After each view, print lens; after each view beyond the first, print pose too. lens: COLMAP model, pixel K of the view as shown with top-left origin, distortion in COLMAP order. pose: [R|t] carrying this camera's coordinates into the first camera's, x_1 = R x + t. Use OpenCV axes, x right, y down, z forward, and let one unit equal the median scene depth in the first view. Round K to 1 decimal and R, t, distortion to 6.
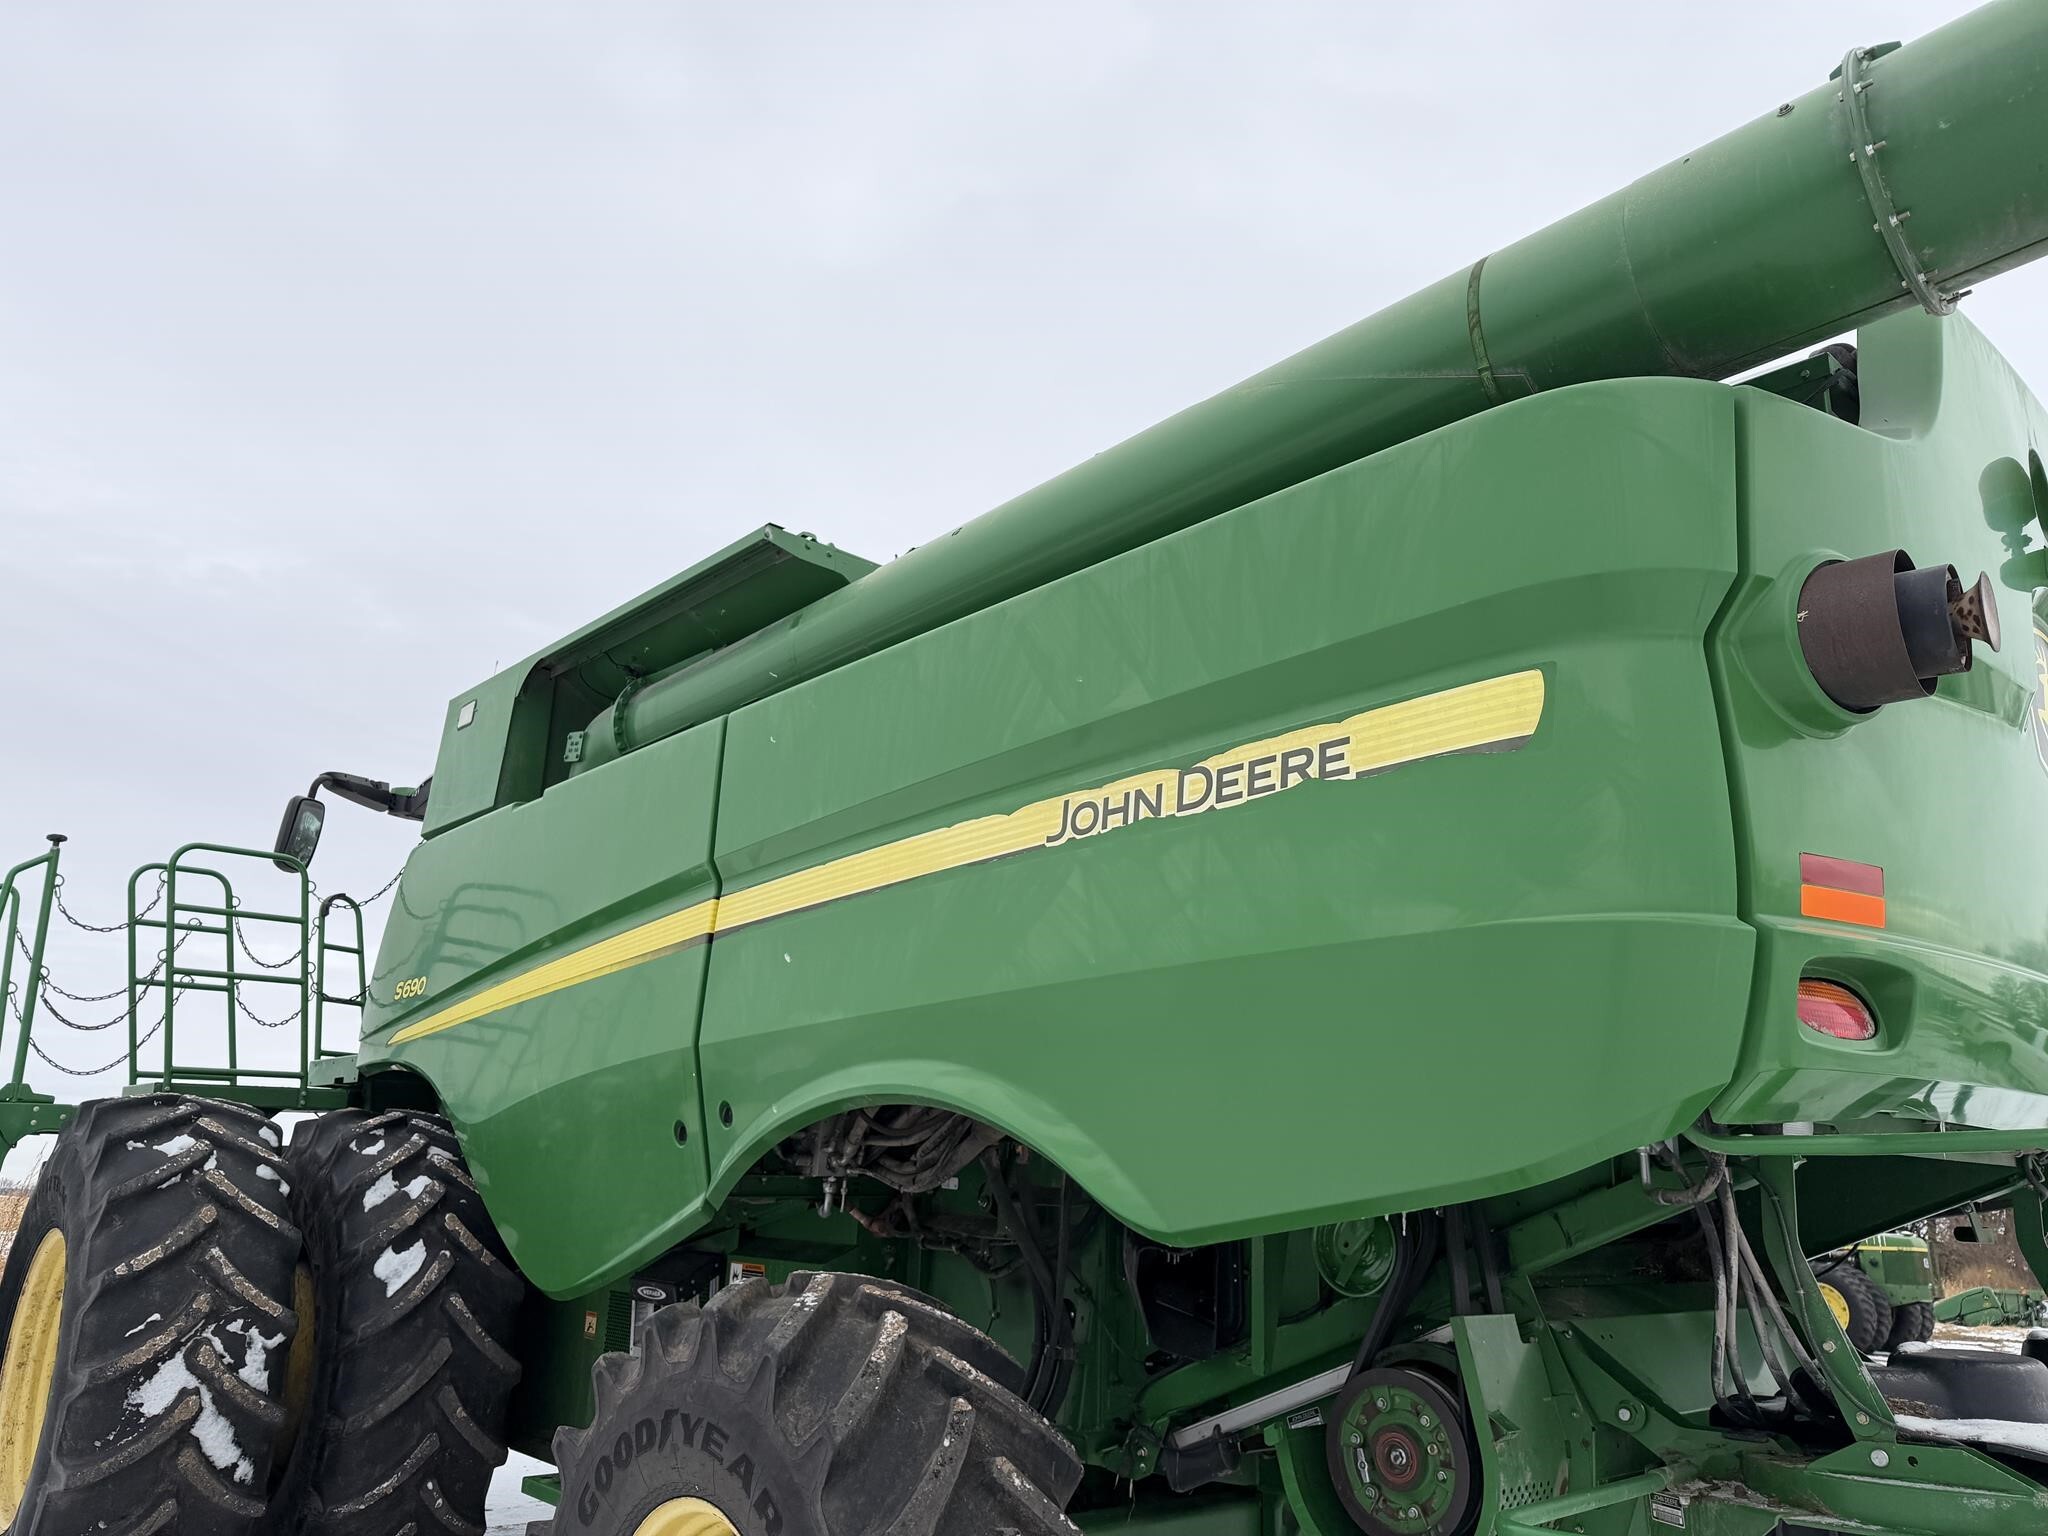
lens RADIAL K [[1418.7, 0, 1003.9], [0, 1418.7, 775.3], [0, 0, 1]] dist [0.063093, -0.074507]
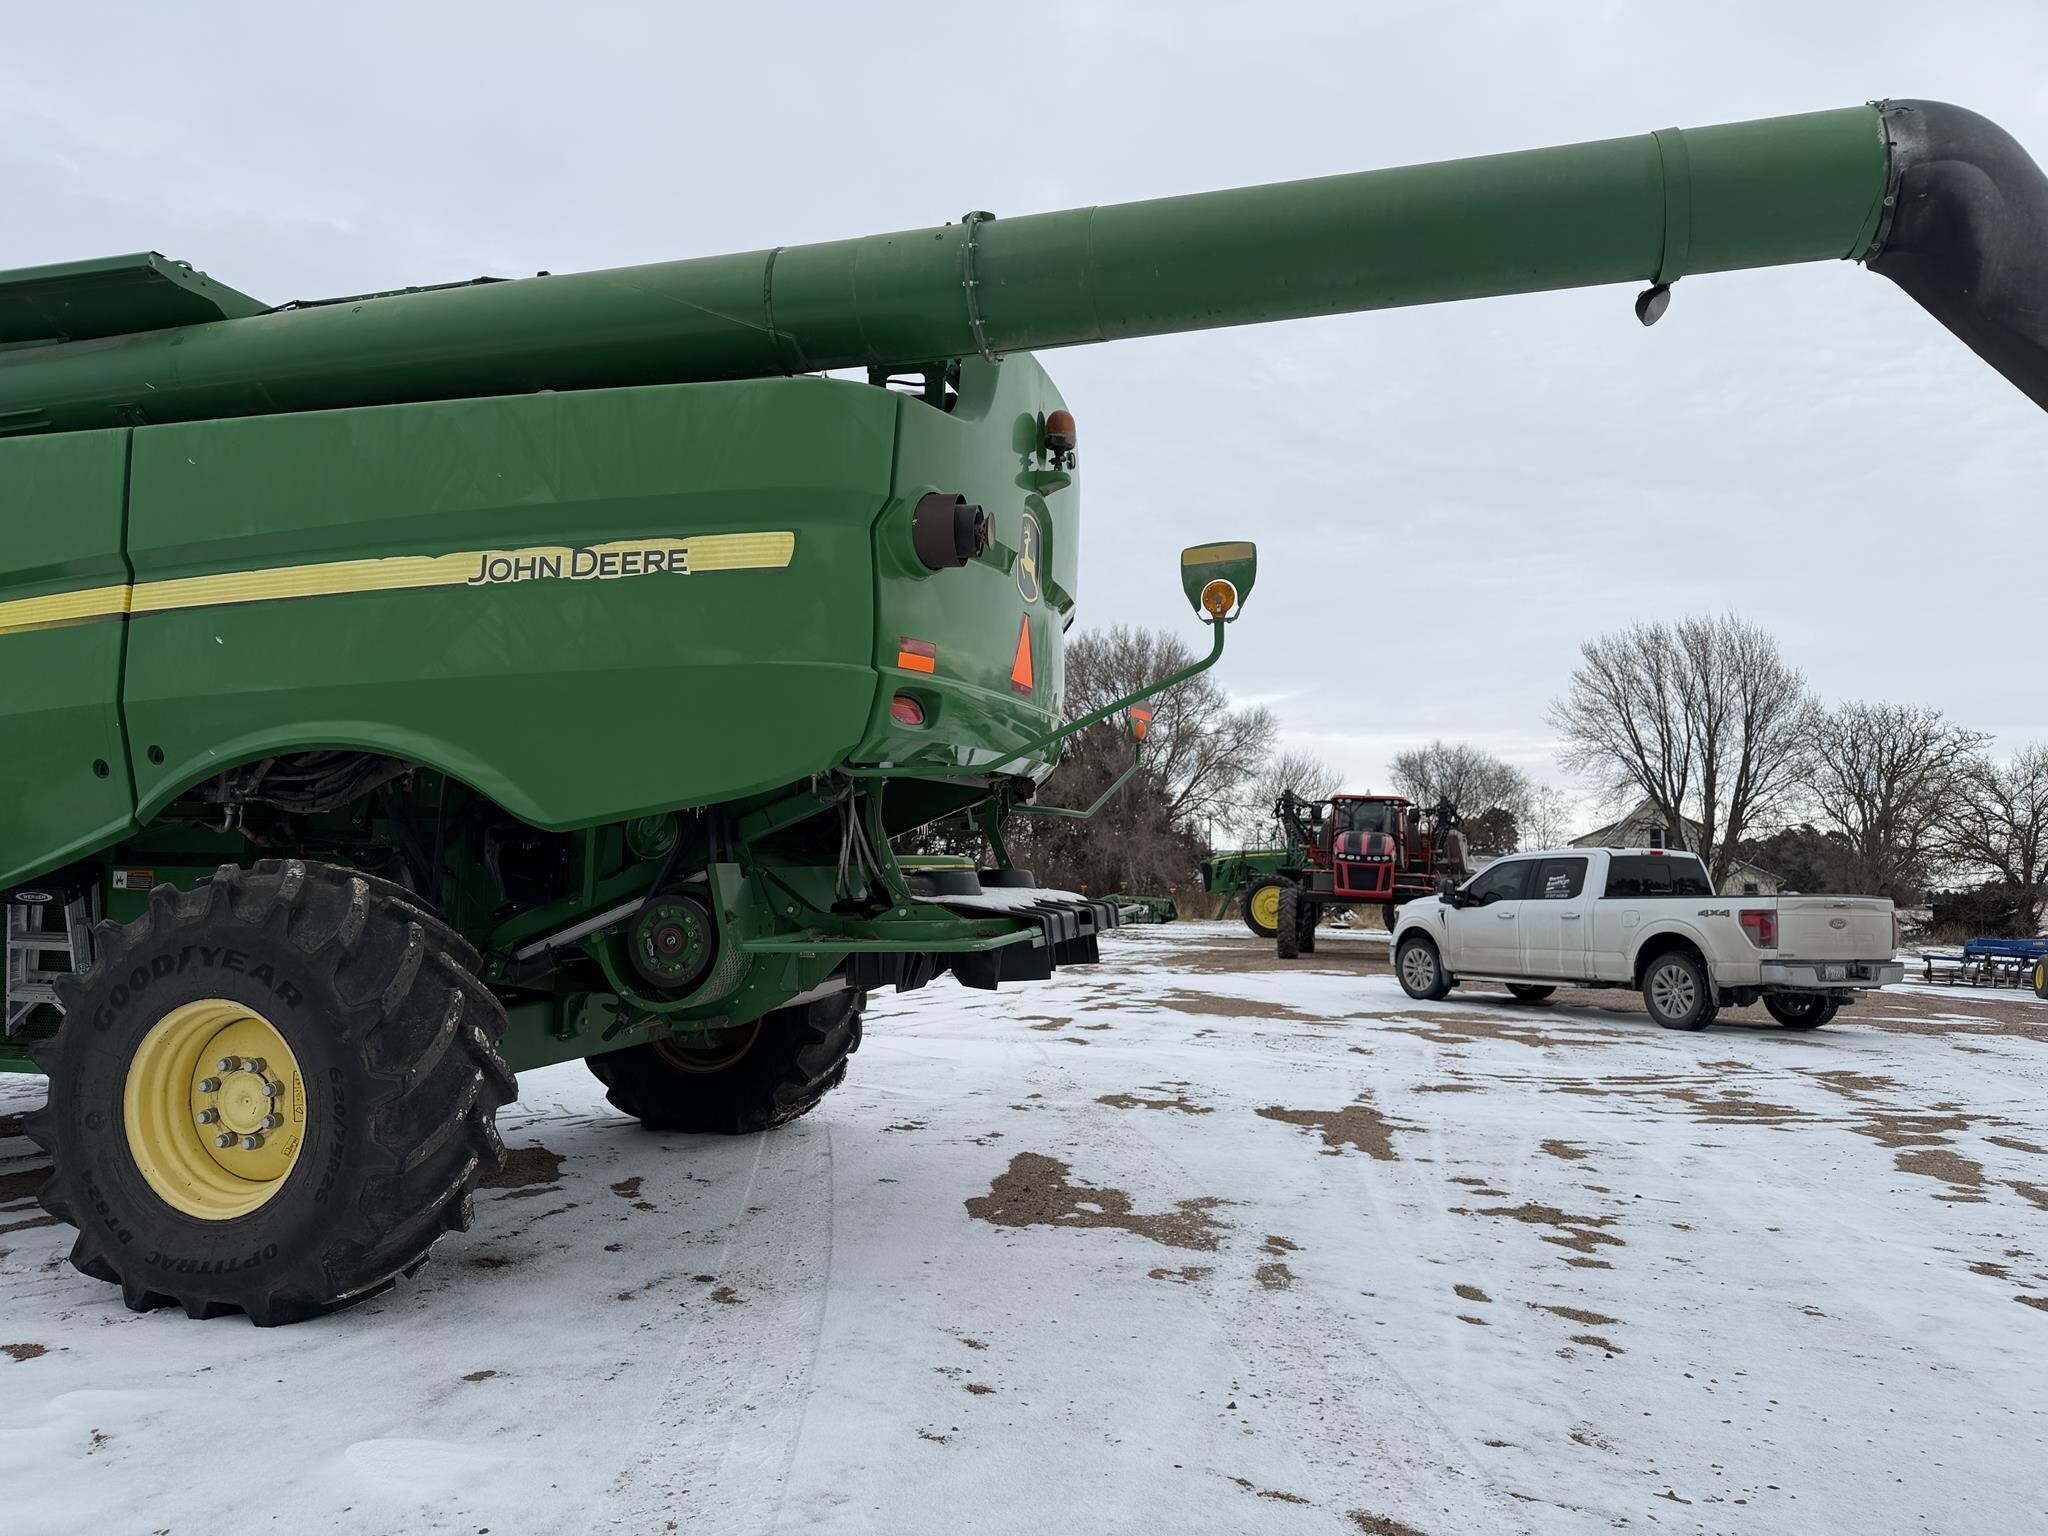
lens RADIAL K [[1447.1, 0, 1030.0], [0, 1447.1, 777.9], [0, 0, 1]] dist [0.147323, -0.257803]
pose [[0.836087, 0.001488, 0.548595, -0.348934], [-0.131352, 0.971453, 0.197551, -0.145719], [-0.532641, -0.237228, 0.812414, -0.674663]]
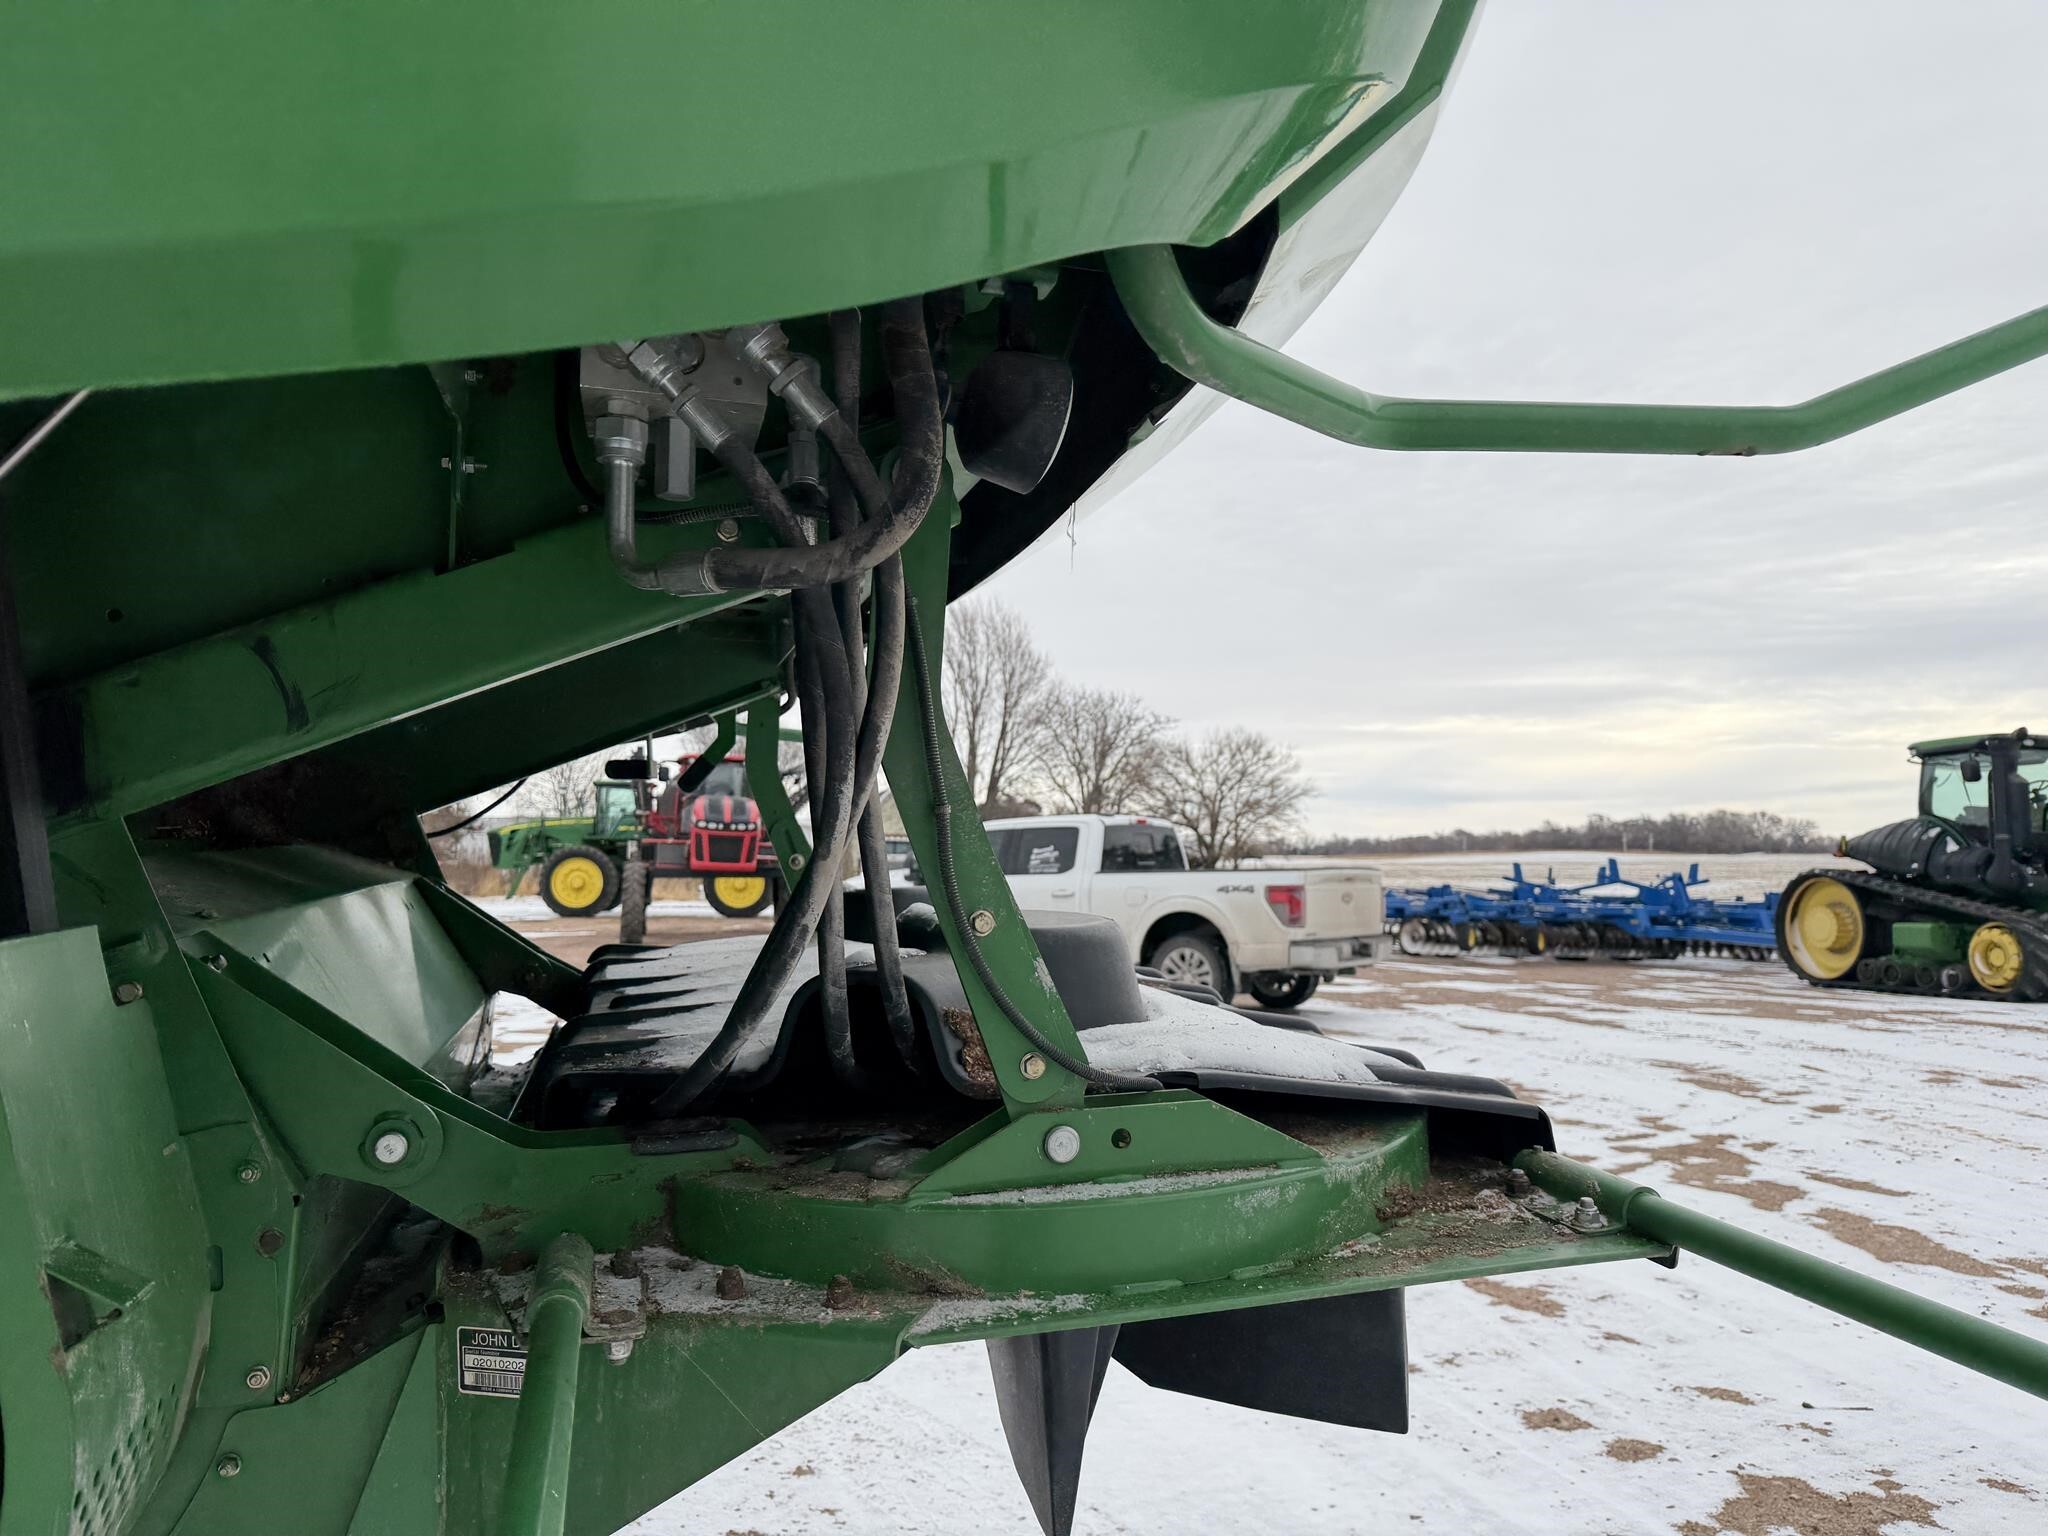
lens RADIAL K [[1447.1, 0, 1030.0], [0, 1447.1, 777.9], [0, 0, 1]] dist [0.147323, -0.257803]
pose [[0.469320, -0.001276, 0.883027, 0.156079], [-0.234977, 0.963763, 0.126281, 0.245264], [-0.851190, -0.266757, 0.452013, 0.662255]]
